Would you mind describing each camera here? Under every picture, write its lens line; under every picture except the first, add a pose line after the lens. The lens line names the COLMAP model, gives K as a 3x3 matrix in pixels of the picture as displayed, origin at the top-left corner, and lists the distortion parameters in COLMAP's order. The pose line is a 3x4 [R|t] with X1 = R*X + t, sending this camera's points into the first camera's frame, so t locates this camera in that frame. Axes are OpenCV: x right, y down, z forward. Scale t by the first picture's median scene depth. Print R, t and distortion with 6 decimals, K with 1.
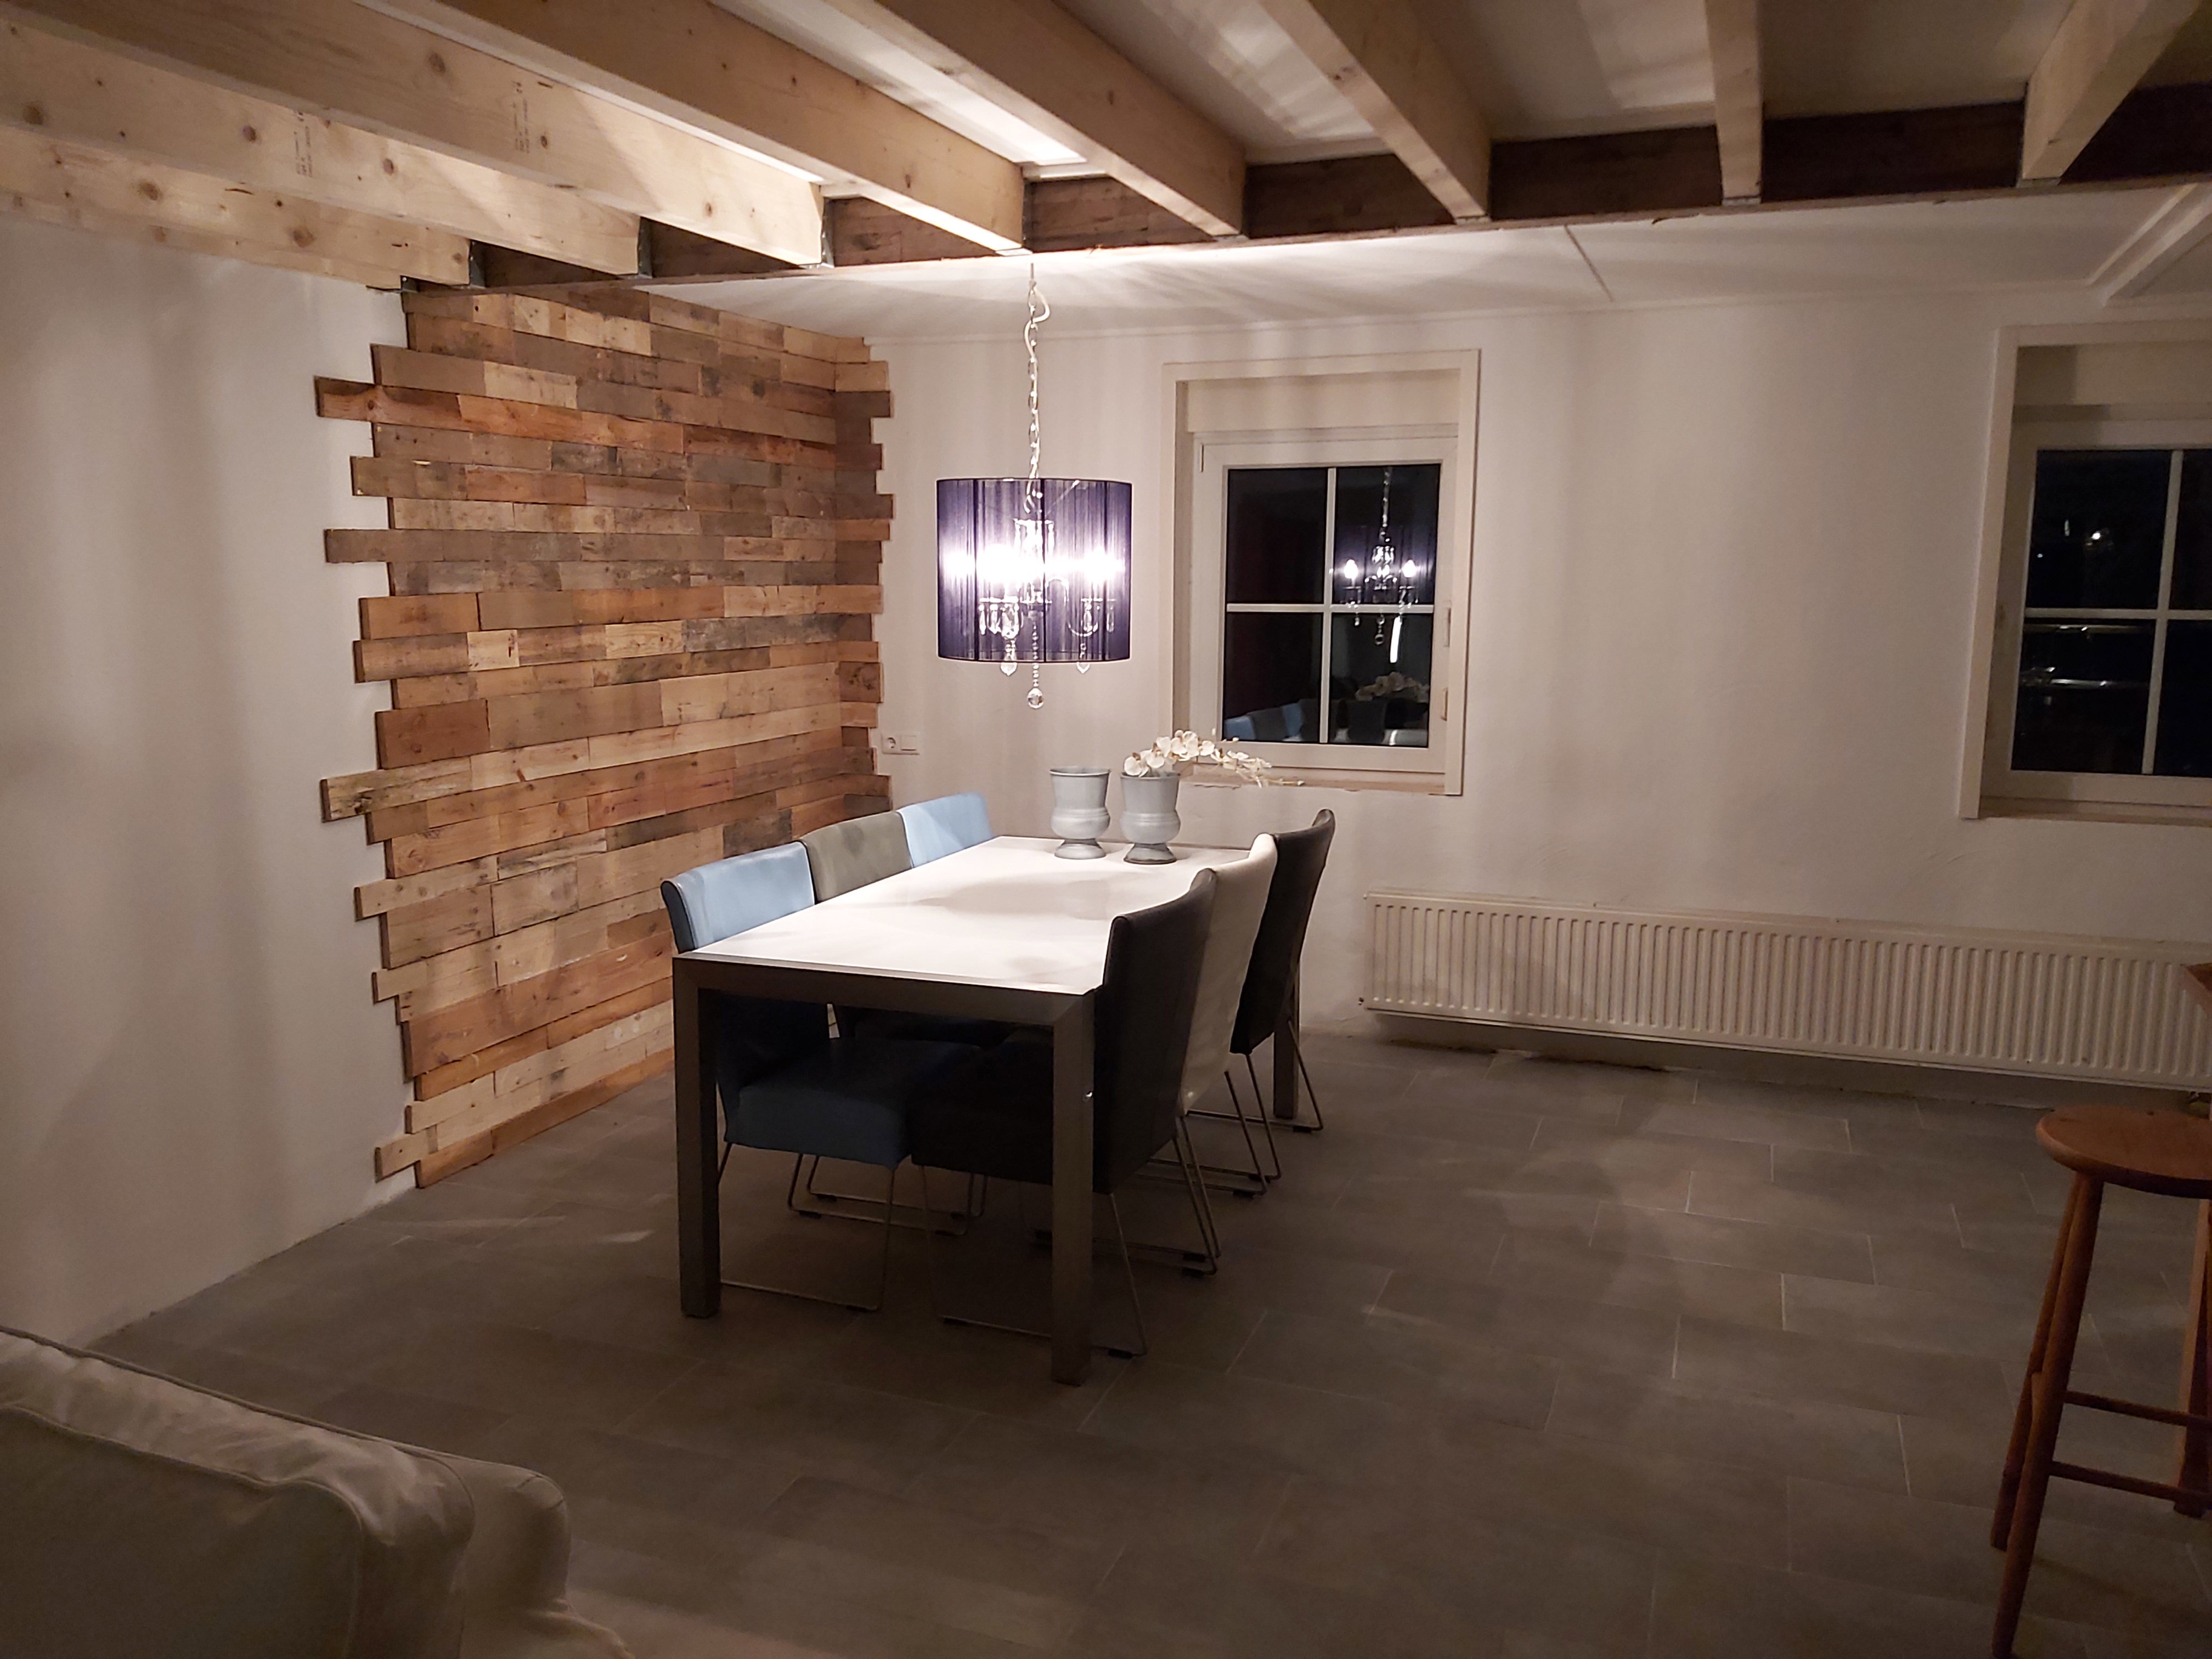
lens RADIAL K [[1692.4, 0, 1114.3], [0, 1692.4, 837.2], [0, 0, 1]] dist [0.091765, -0.165709]
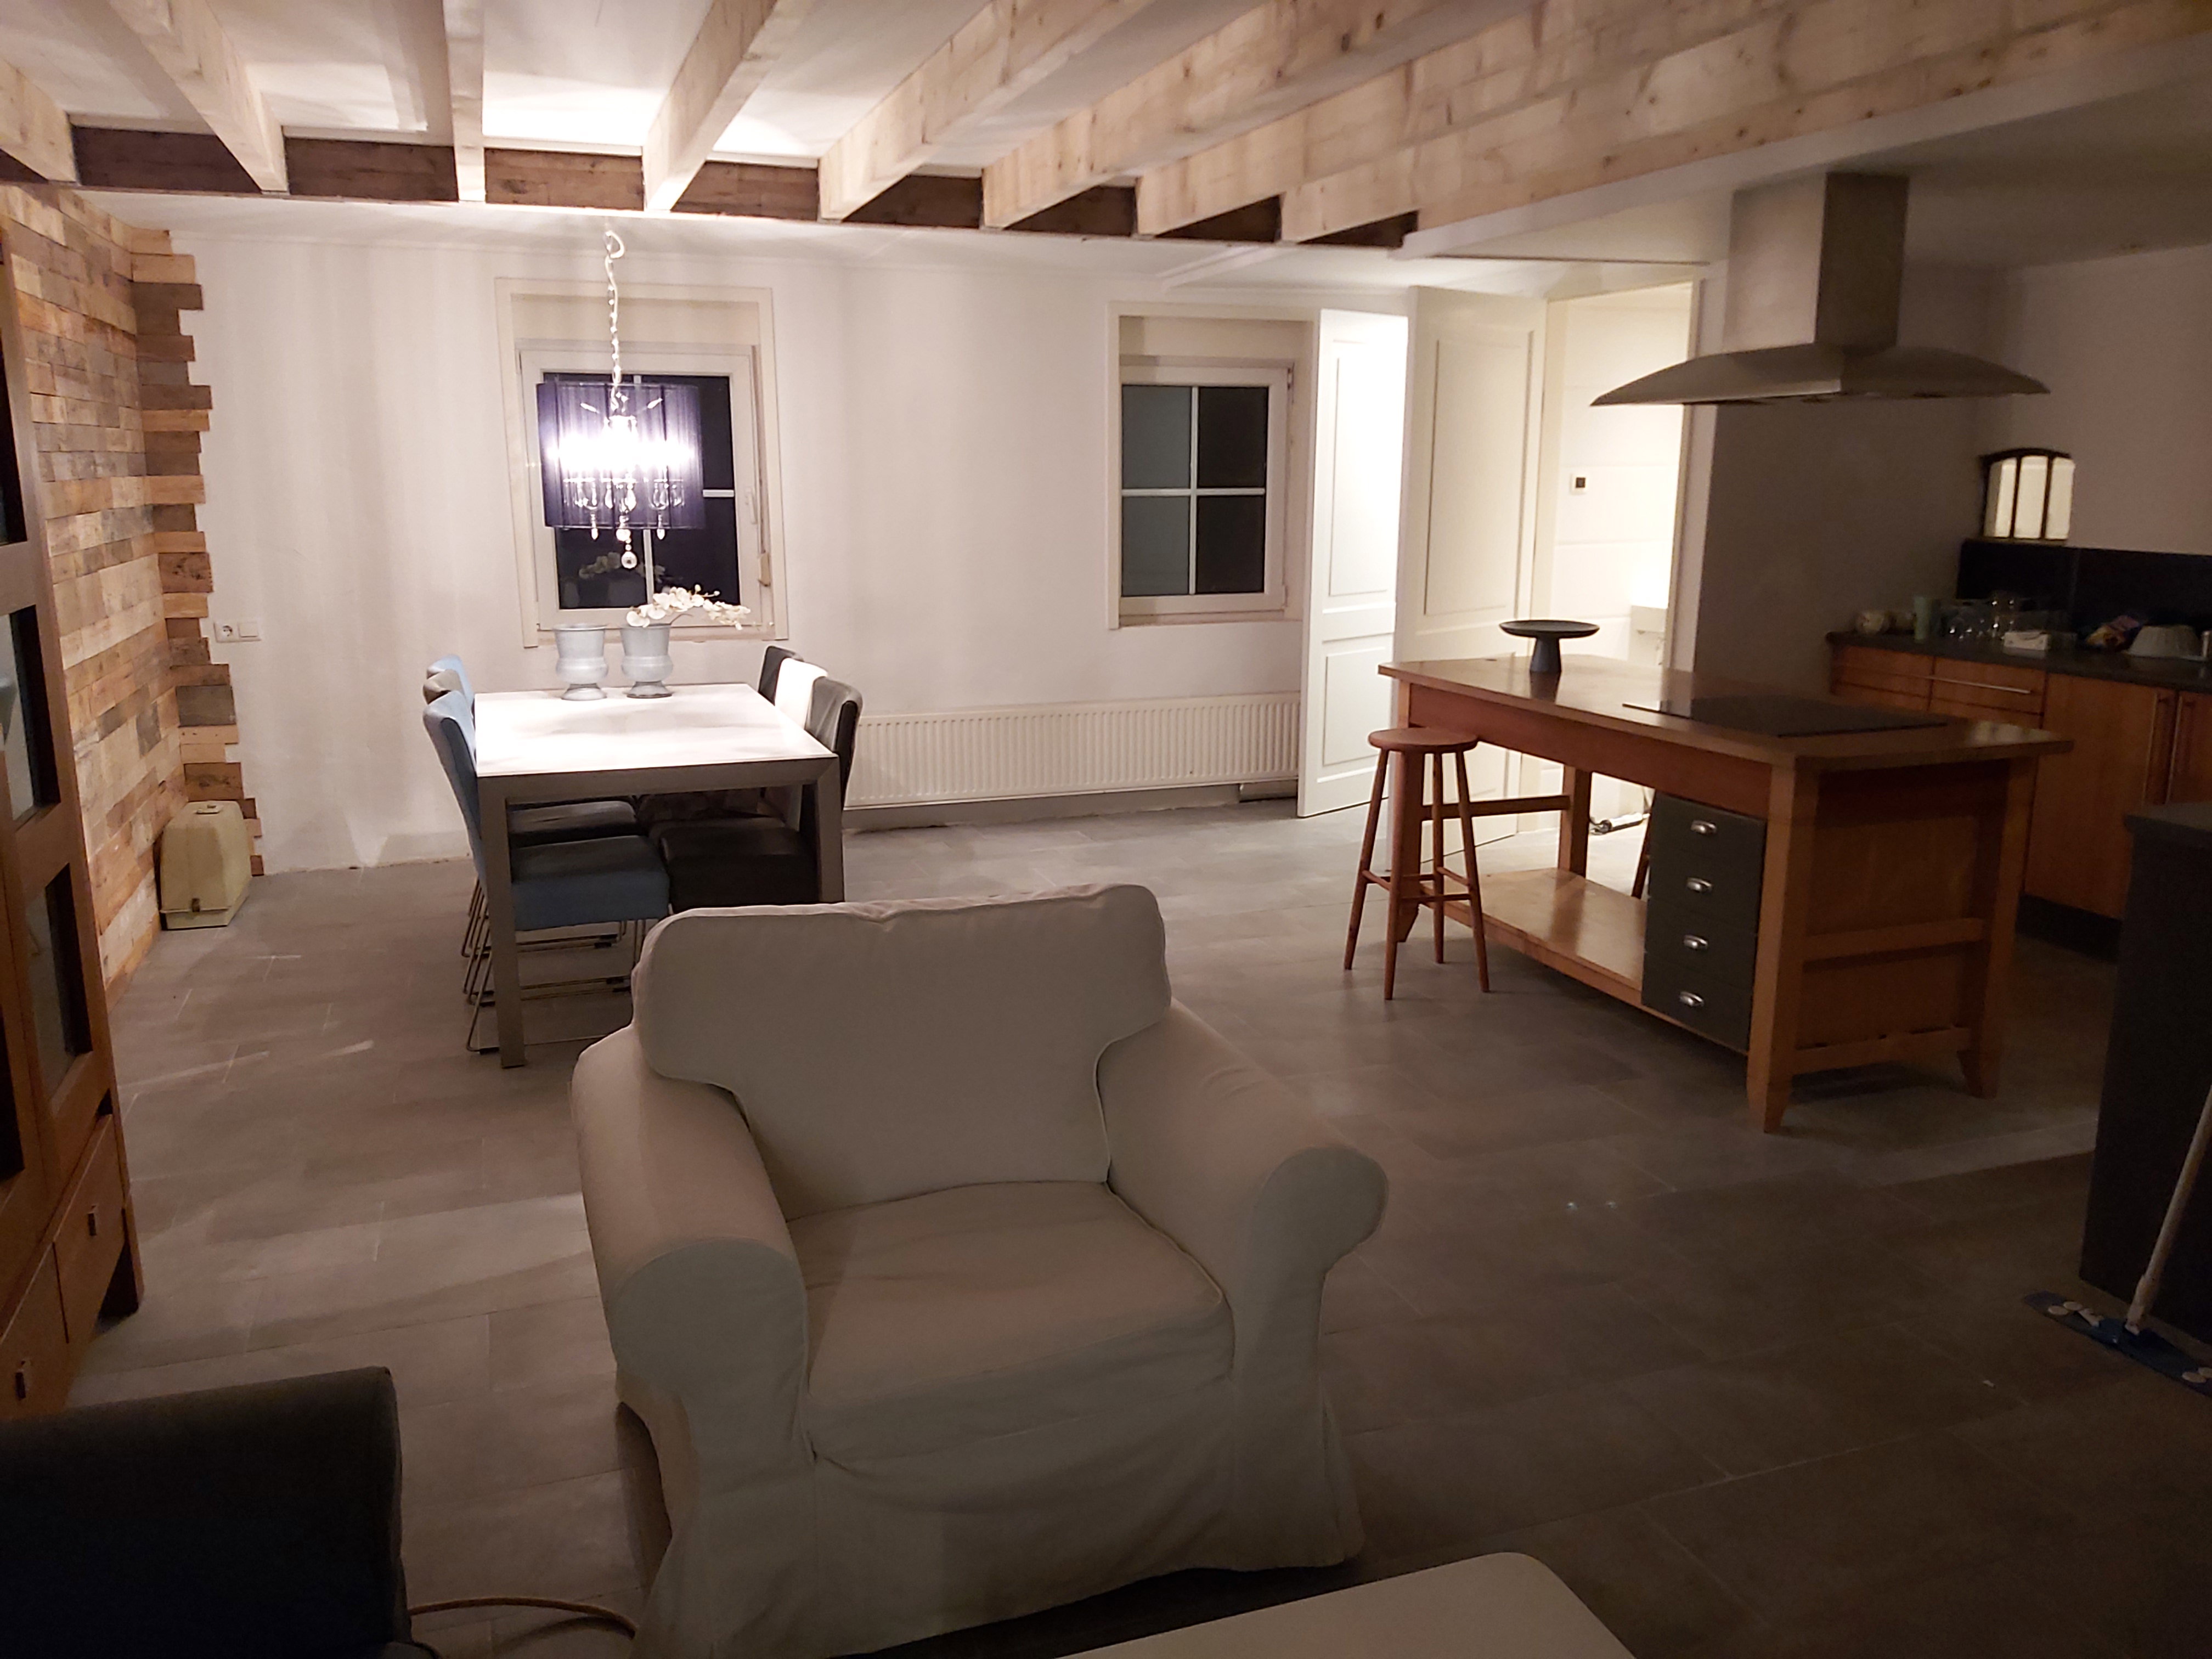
lens RADIAL K [[1692.4, 0, 1114.3], [0, 1692.4, 837.2], [0, 0, 1]] dist [0.091765, -0.165709]
pose [[0.756326, -0.139775, 0.639088, -0.509870], [0.104633, 0.990178, 0.092734, 0.034550], [-0.645773, -0.003268, 0.763523, -0.166329]]
